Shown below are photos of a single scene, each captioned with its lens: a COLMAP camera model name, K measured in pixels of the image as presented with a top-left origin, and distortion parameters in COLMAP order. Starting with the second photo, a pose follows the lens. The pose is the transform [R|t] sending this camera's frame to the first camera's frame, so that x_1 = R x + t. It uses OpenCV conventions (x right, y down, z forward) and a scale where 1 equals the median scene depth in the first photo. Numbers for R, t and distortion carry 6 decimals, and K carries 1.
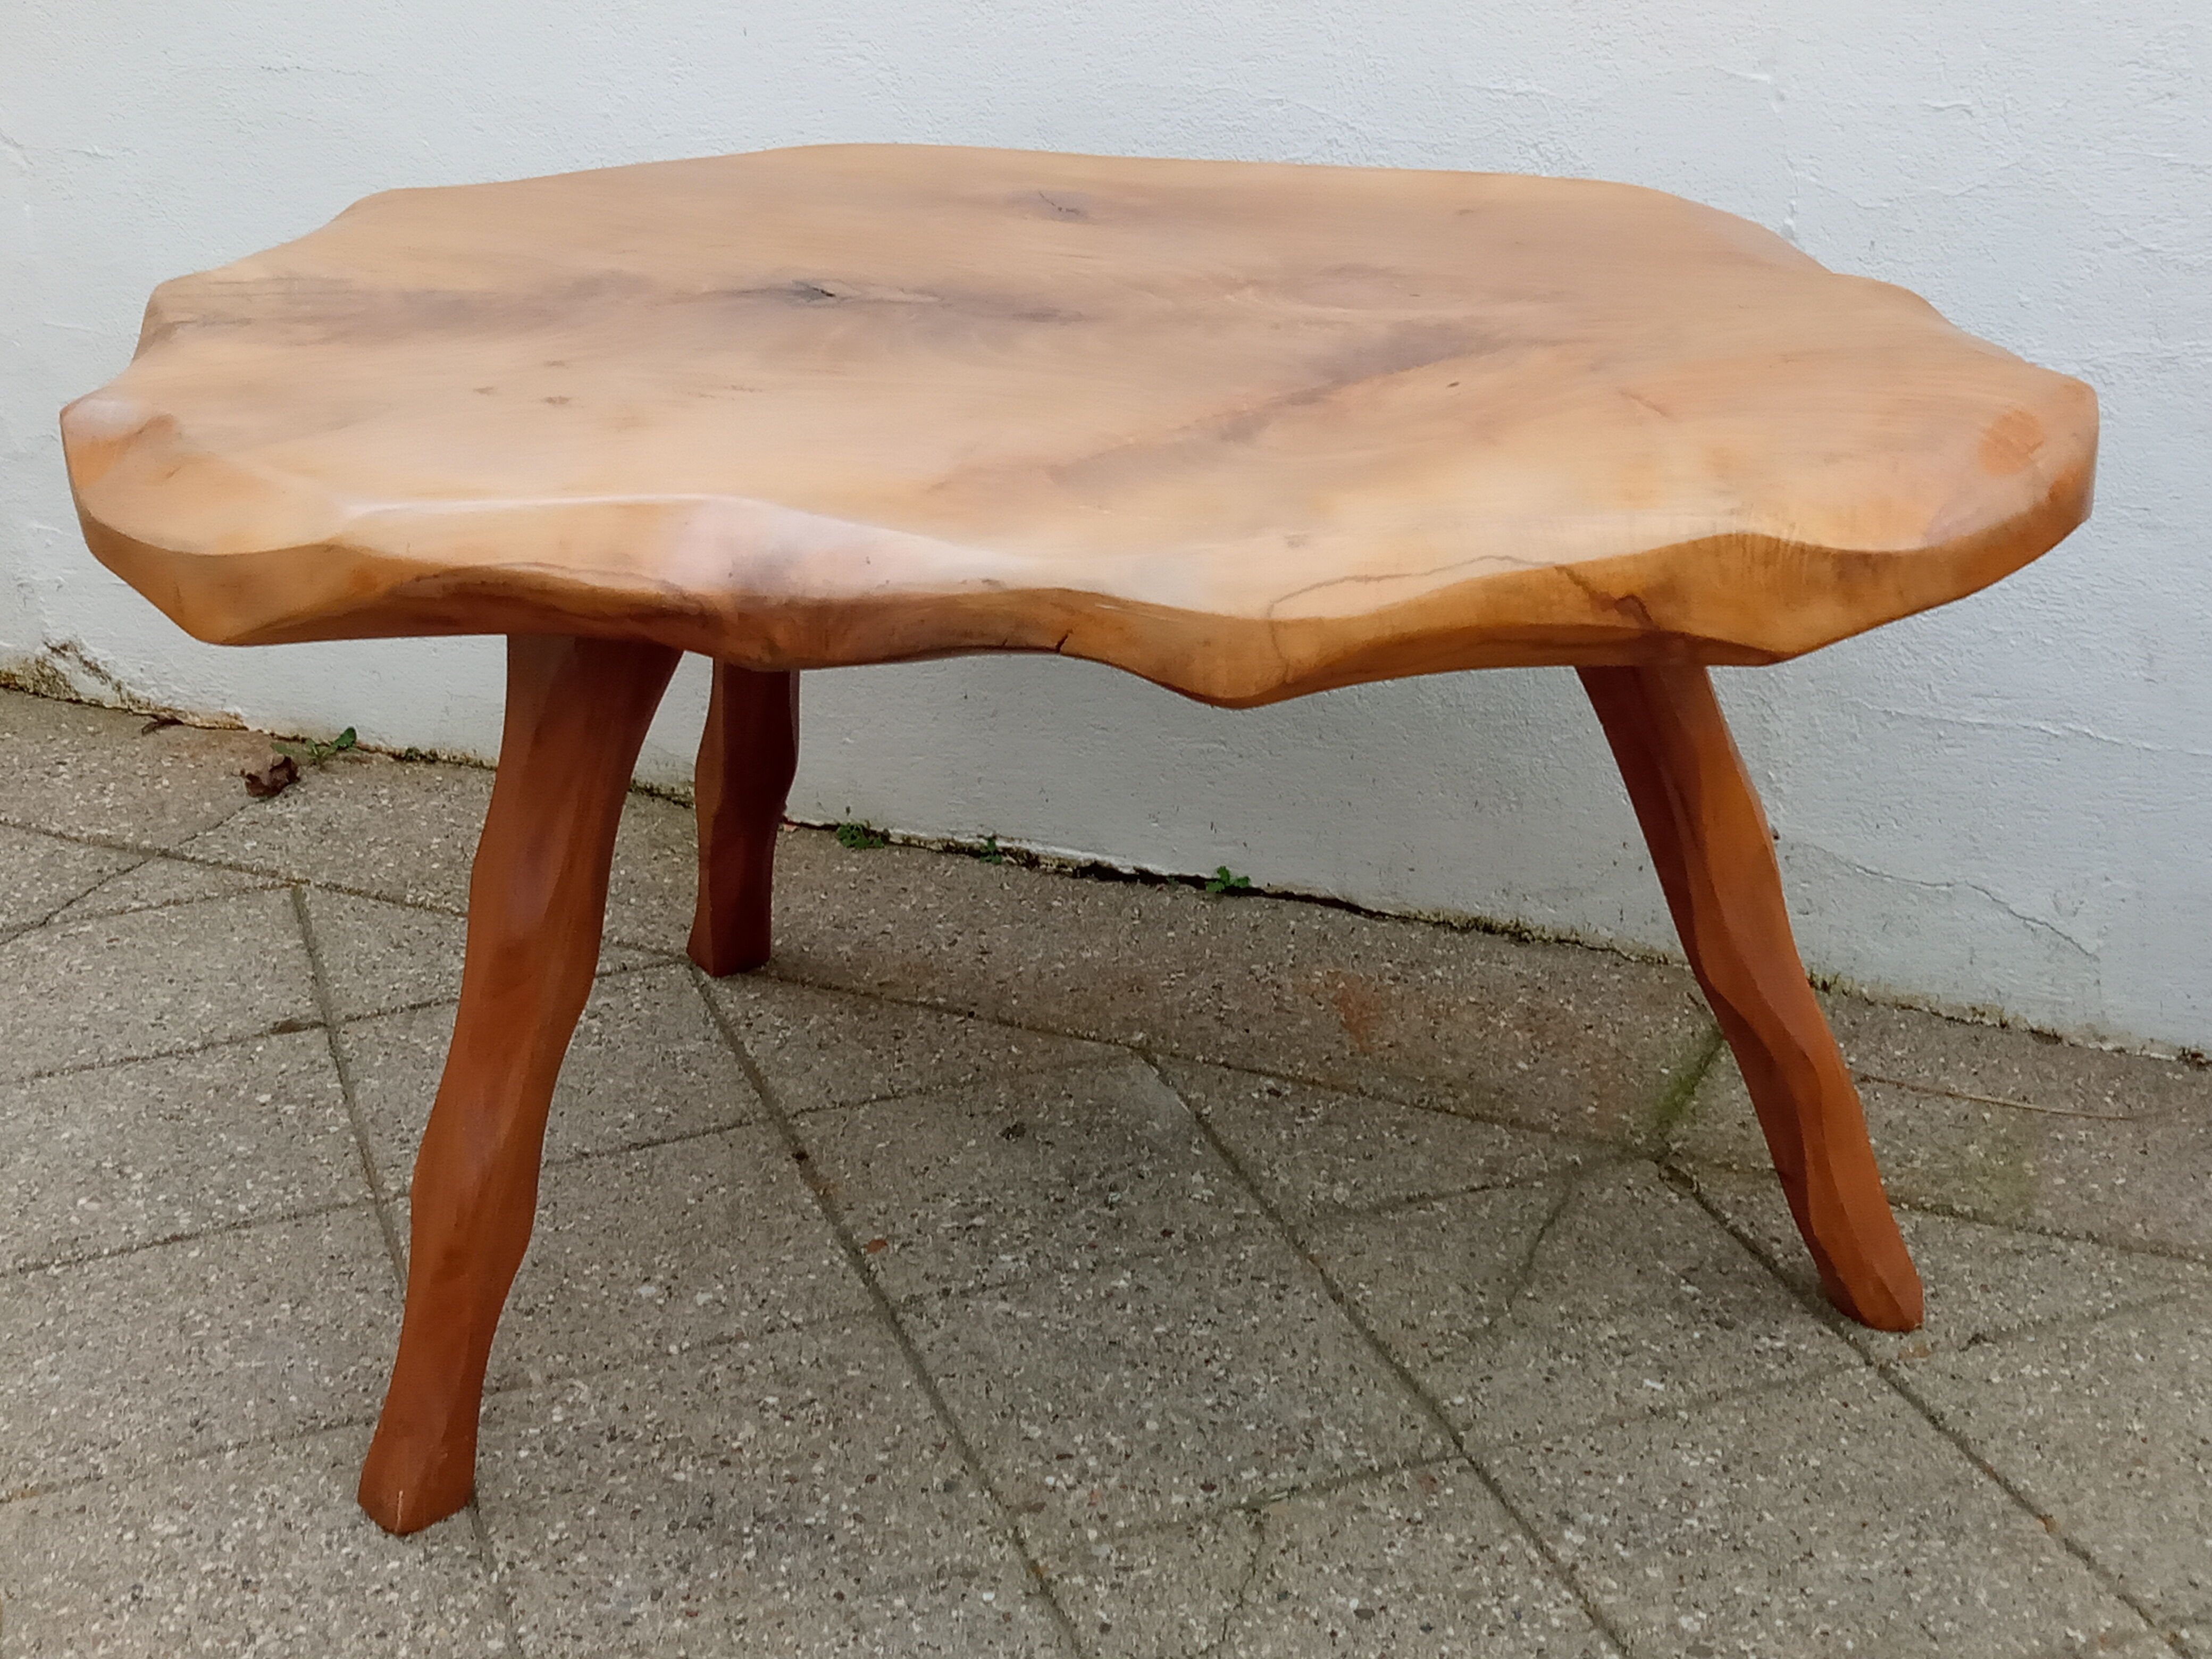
lens RADIAL K [[3097.0, 0, 1102.0], [0, 3097.0, 804.2], [0, 0, 1]] dist [0.109658, -0.429841]
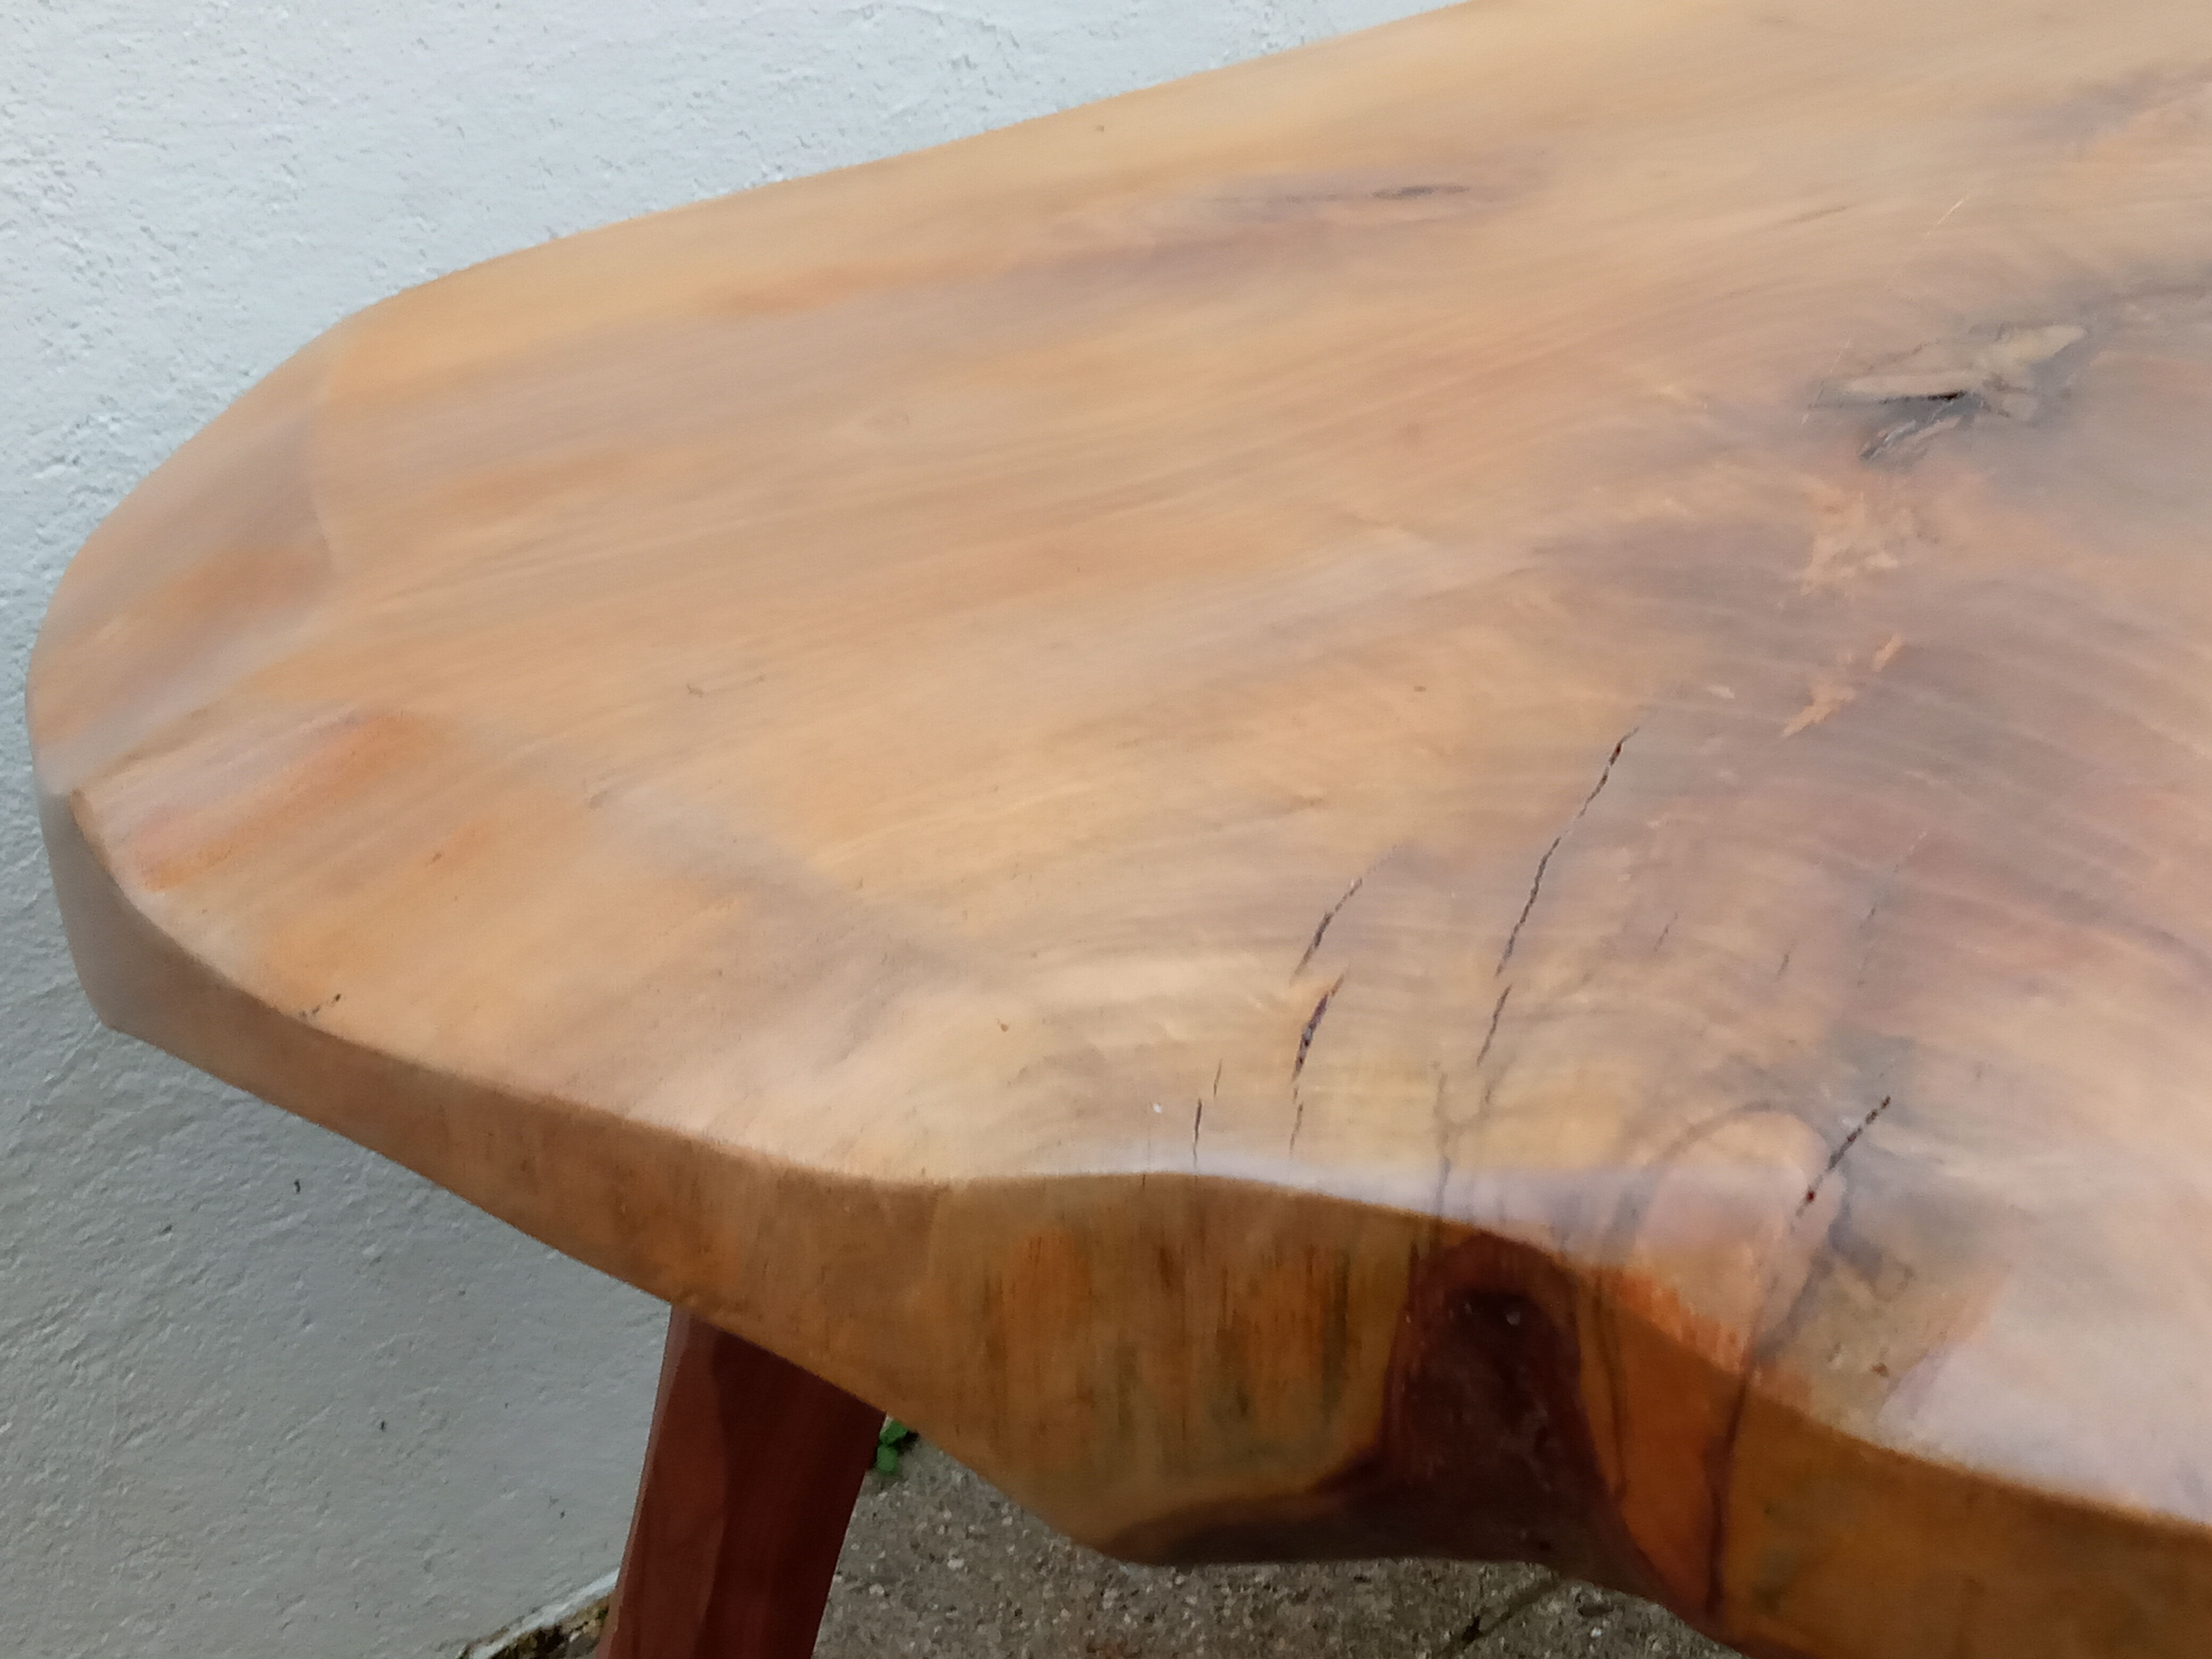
lens RADIAL K [[3097.0, 0, 1102.0], [0, 3097.0, 804.2], [0, 0, 1]] dist [0.109658, -0.429841]
pose [[0.408143, -0.380504, 0.829841, -0.475373], [0.393217, 0.893628, 0.216355, -0.237096], [-0.823893, 0.238004, 0.514348, 0.847918]]
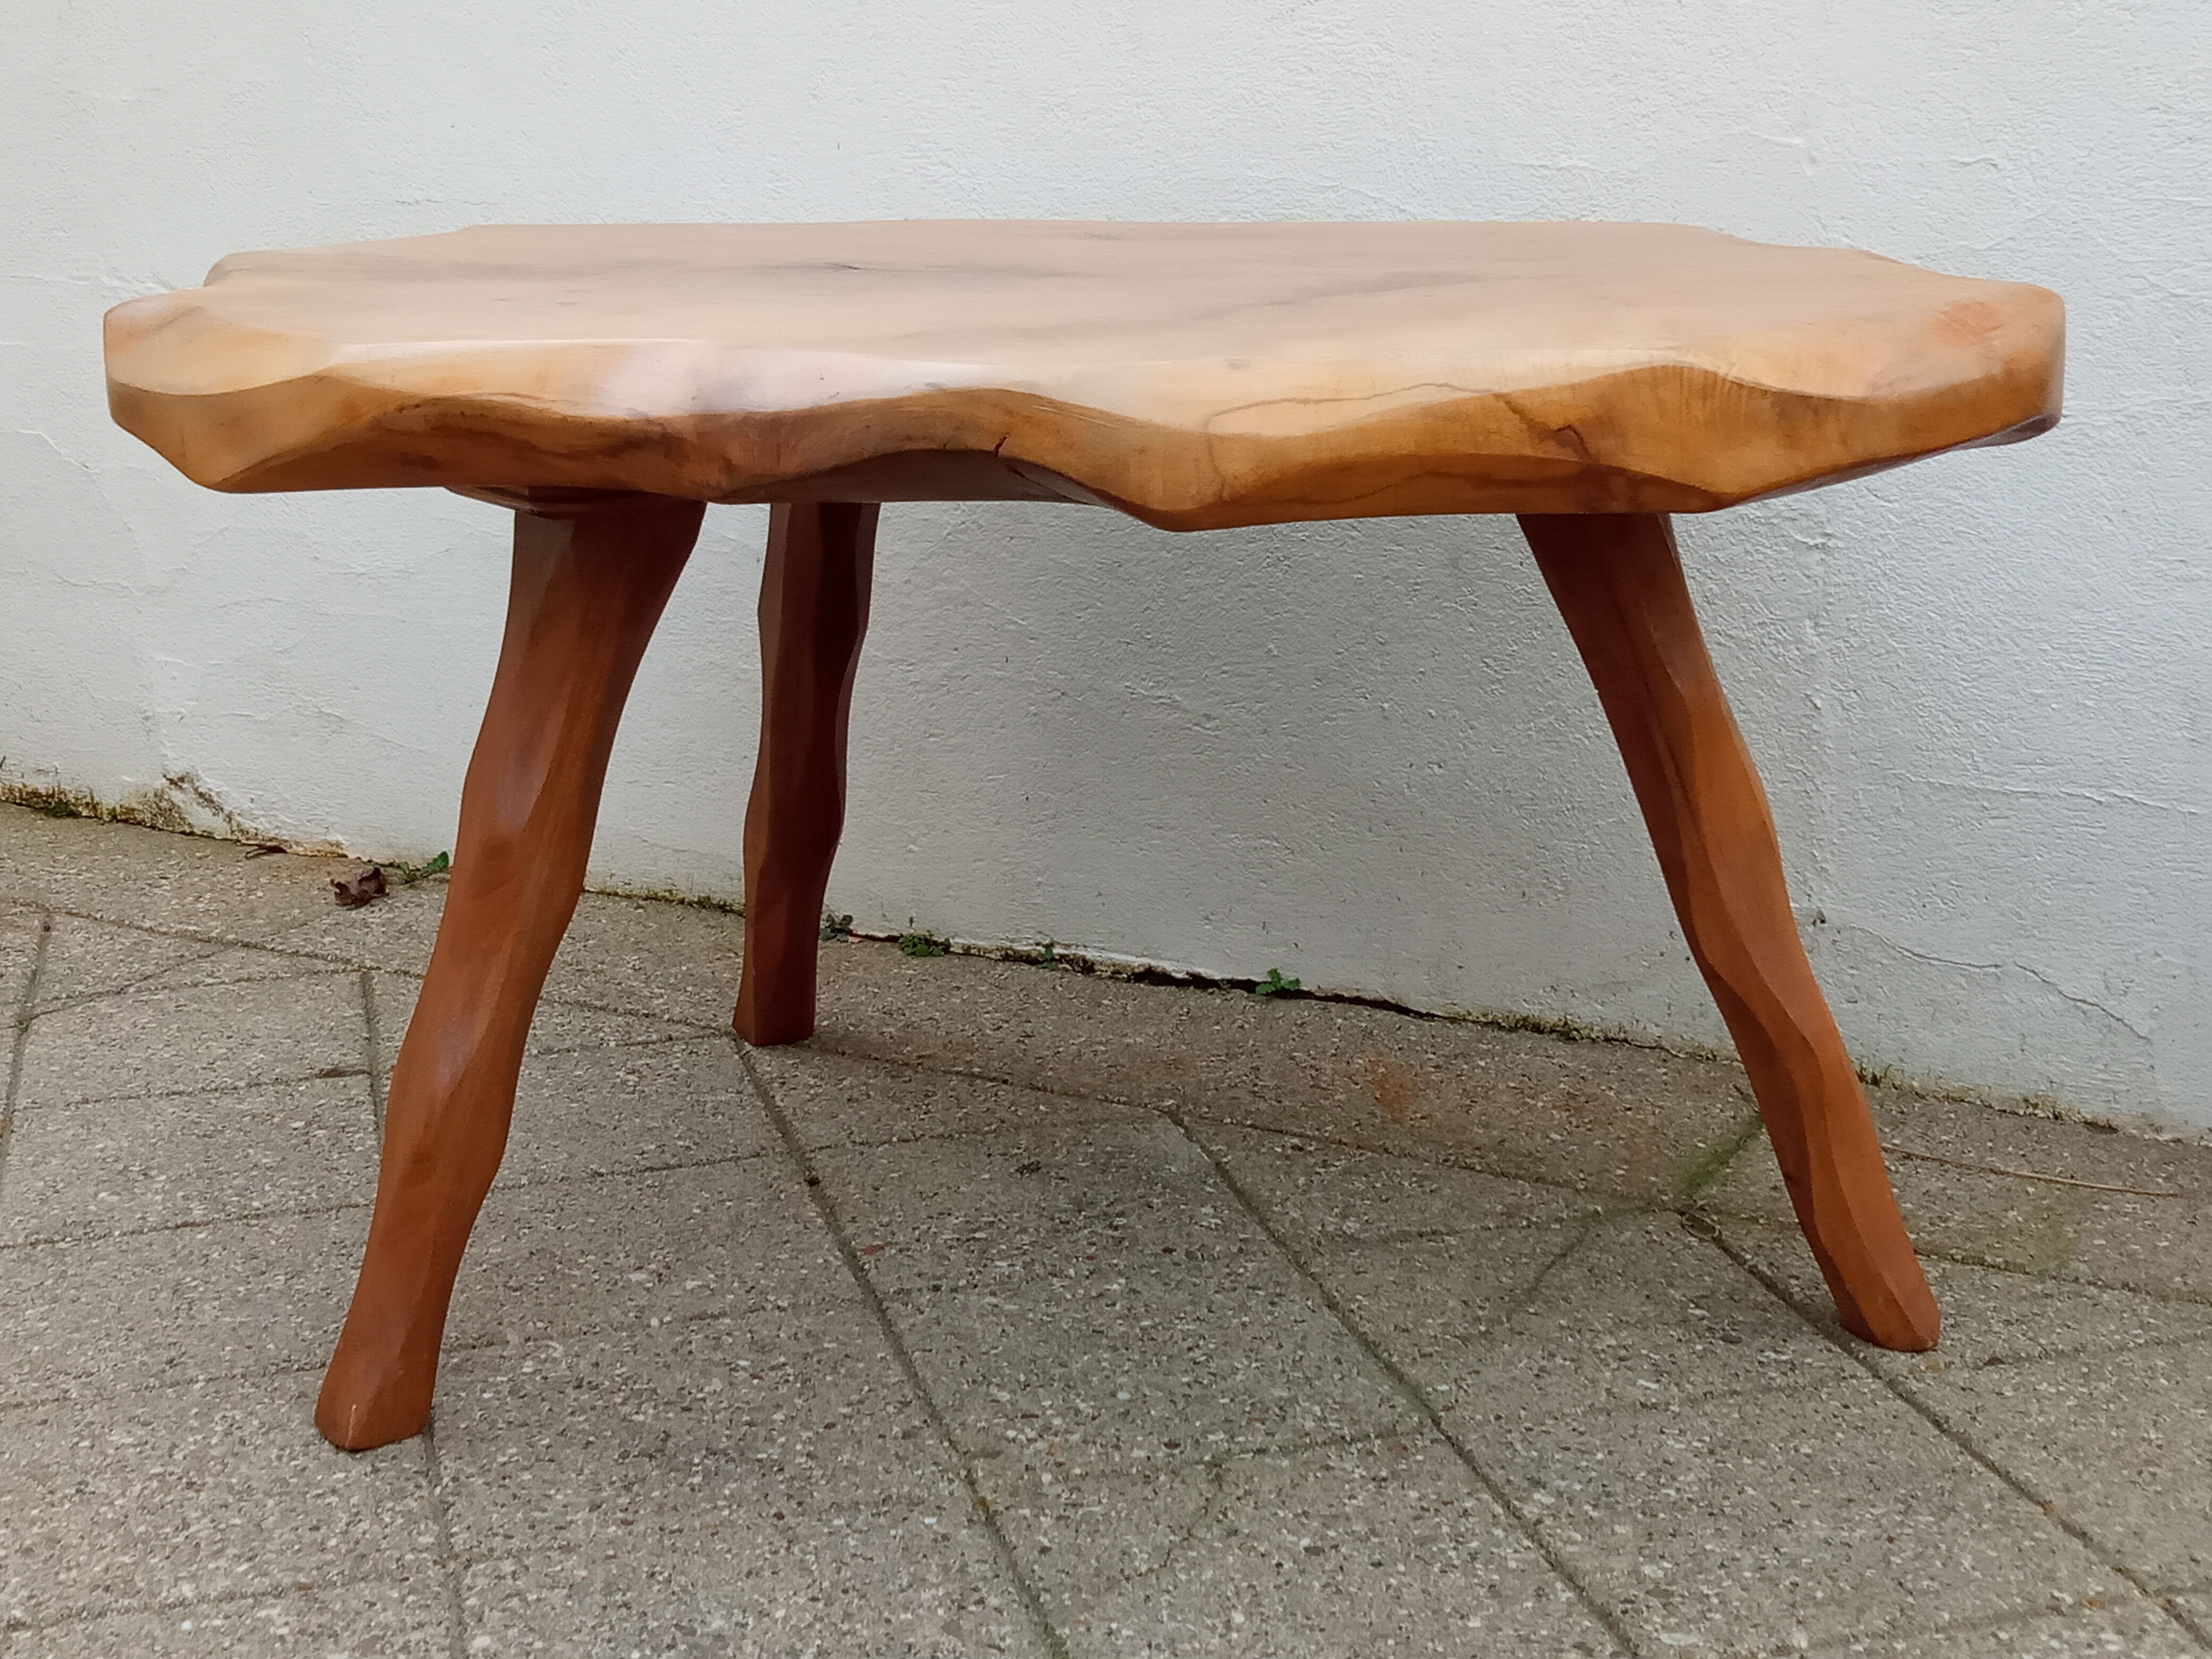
lens RADIAL K [[3097.0, 0, 1102.0], [0, 3097.0, 804.2], [0, 0, 1]] dist [0.109658, -0.429841]
pose [[0.996805, 0.030862, -0.073665, 0.072315], [-0.041902, 0.987279, -0.153377, 0.159824], [0.067994, 0.155974, 0.985418, 0.010365]]
